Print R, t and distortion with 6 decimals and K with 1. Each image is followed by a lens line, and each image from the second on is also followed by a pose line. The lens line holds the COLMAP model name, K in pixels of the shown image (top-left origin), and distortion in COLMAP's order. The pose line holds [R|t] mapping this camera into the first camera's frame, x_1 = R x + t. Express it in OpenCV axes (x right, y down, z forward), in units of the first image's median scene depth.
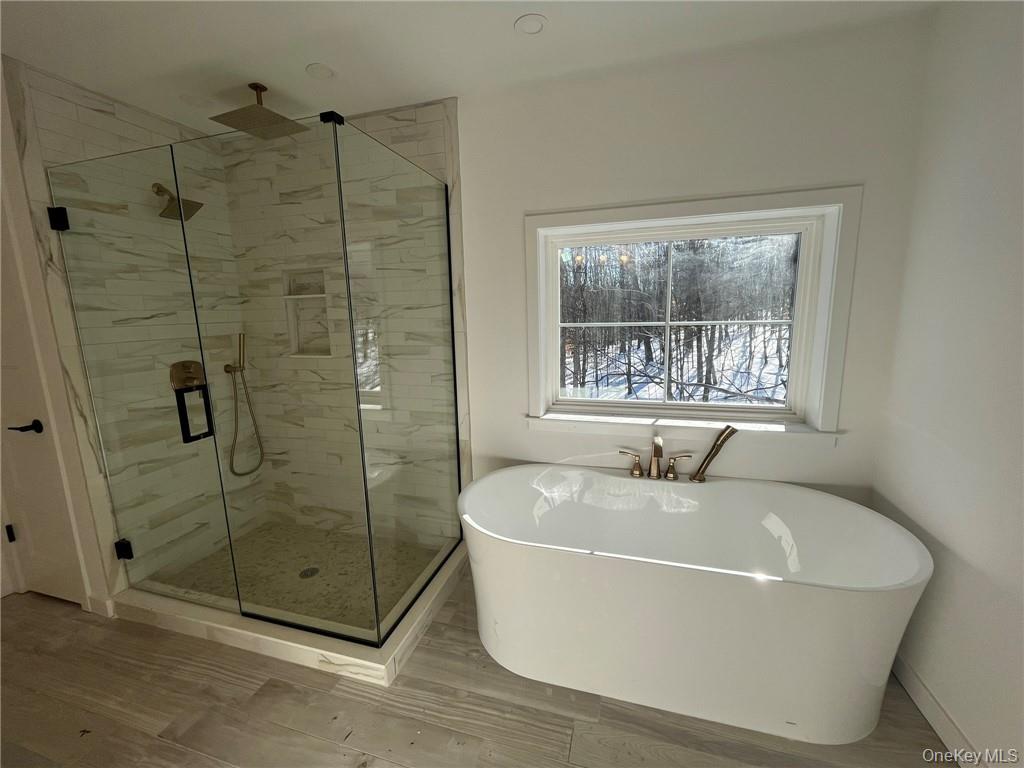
lens RADIAL K [[413.3, 0, 514.6], [0, 413.3, 383.3], [0, 0, 1]] dist [-0.001137, -0.003503]
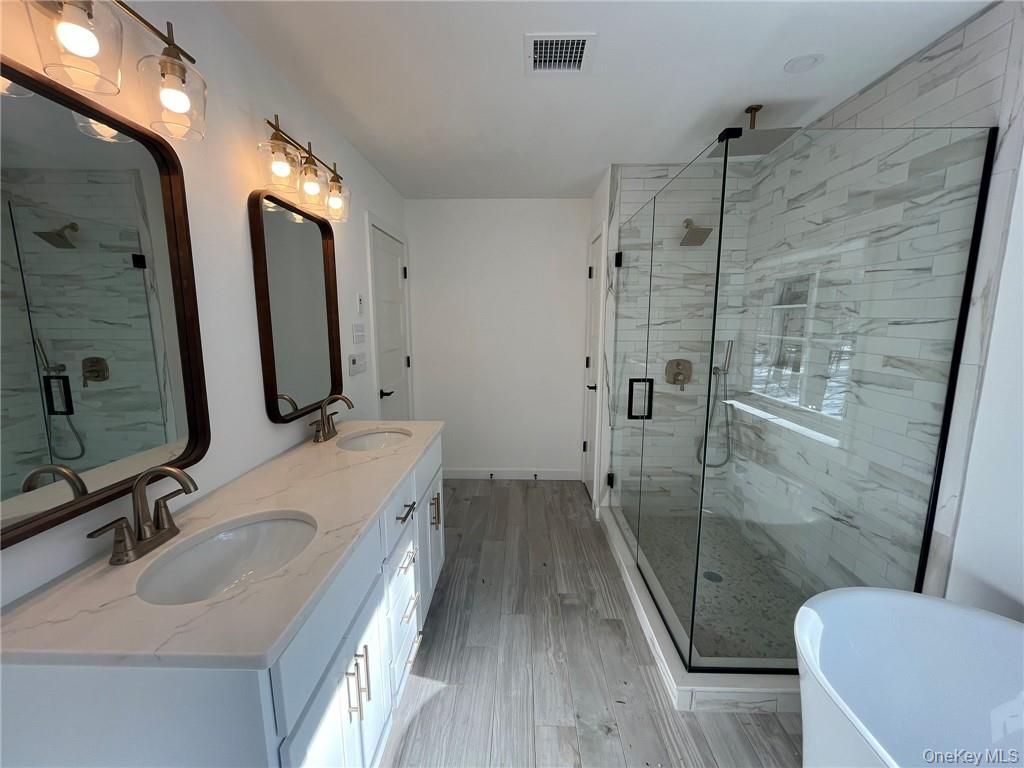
lens RADIAL K [[420.3, 0, 514.5], [0, 420.3, 383.4], [0, 0, 1]] dist [0.000468, 0.000085]
pose [[0.262222, 0.169453, -0.950013, 0.297630], [-0.173381, 0.976715, 0.126359, -0.058737], [0.949304, 0.131580, 0.285496, 0.180075]]
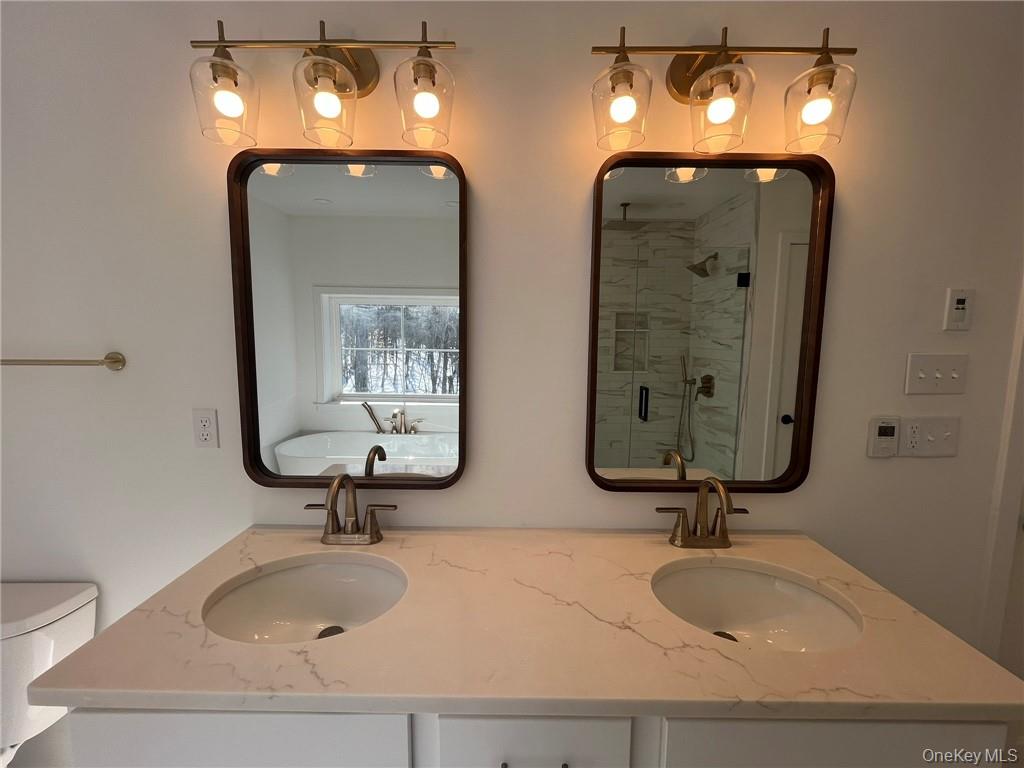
lens RADIAL K [[405.8, 0, 512.0], [0, 405.8, 384.0], [0, 0, 1]] dist [0.003351, 0.000359]
pose [[-0.957785, 0.058882, -0.281390, -0.692850], [-0.020893, 0.961955, 0.272406, -0.092817], [0.286725, 0.266786, -0.920117, 0.536745]]
